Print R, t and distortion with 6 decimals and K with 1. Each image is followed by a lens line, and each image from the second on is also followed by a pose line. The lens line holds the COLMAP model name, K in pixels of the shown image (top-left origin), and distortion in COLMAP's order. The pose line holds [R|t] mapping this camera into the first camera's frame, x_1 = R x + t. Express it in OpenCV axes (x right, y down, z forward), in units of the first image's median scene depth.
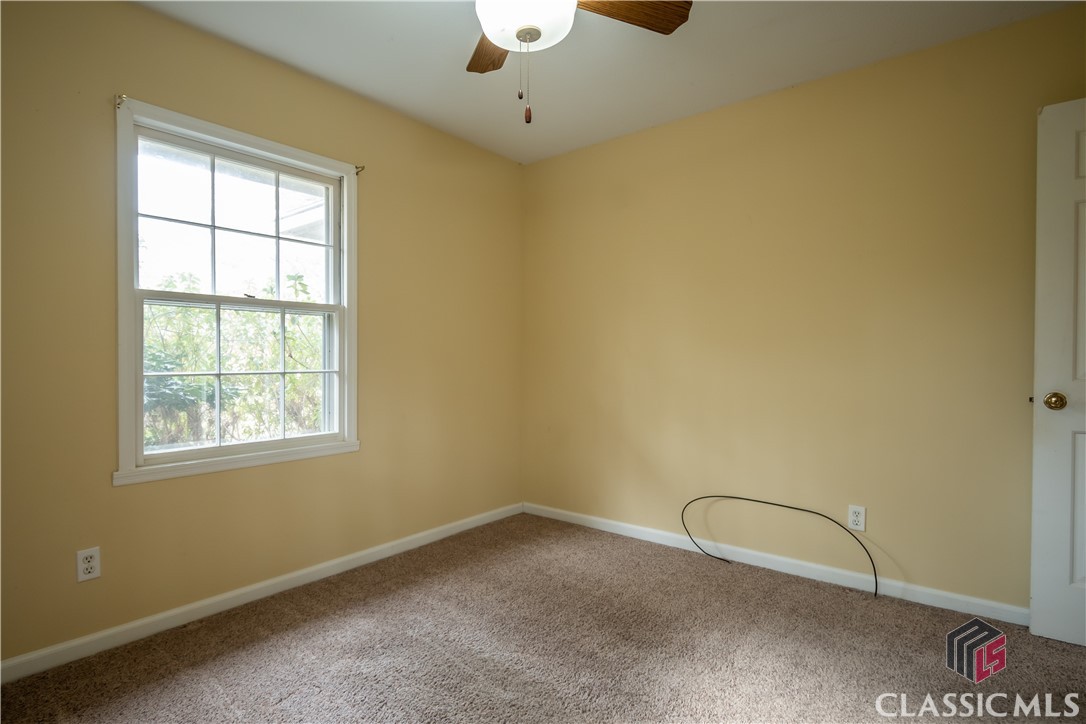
lens RADIAL K [[546.1, 0, 537.9], [0, 546.1, 362.4], [0, 0, 1]] dist [-0.003999, -0.002213]
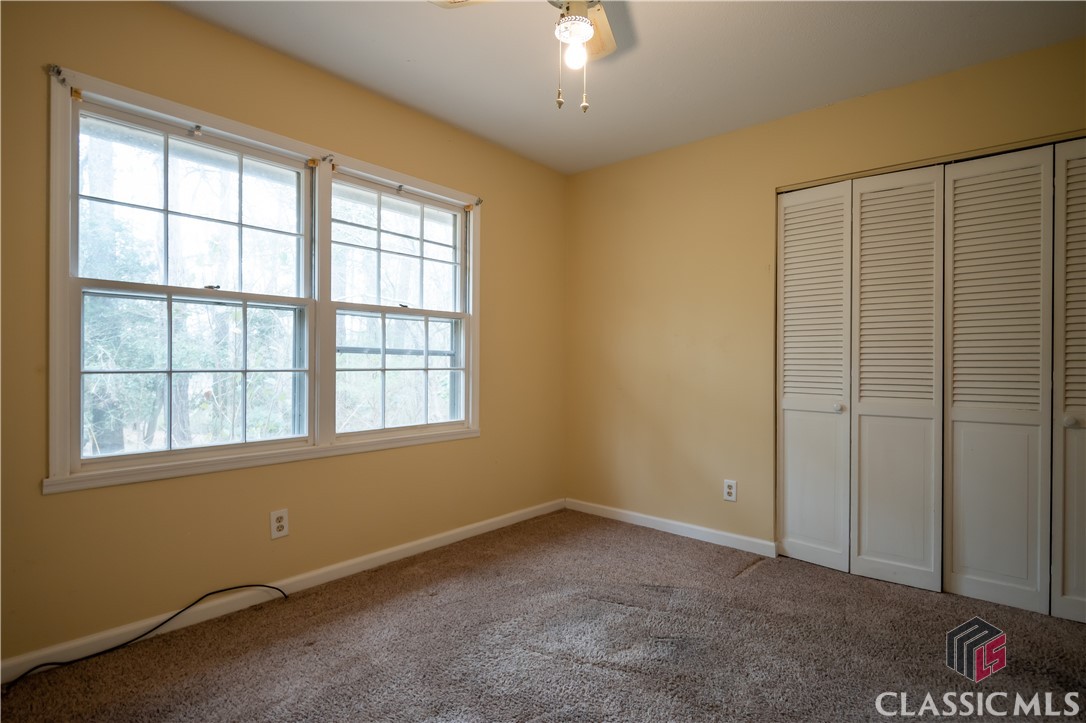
lens RADIAL K [[557.4, 0, 547.8], [0, 557.4, 358.8], [0, 0, 1]] dist [-0.000595, 0.000608]
pose [[0.999635, 0.011010, 0.024680, -0.208523], [-0.010885, 0.999927, -0.005224, -0.000697], [-0.024736, 0.004953, 0.999682, -0.223687]]
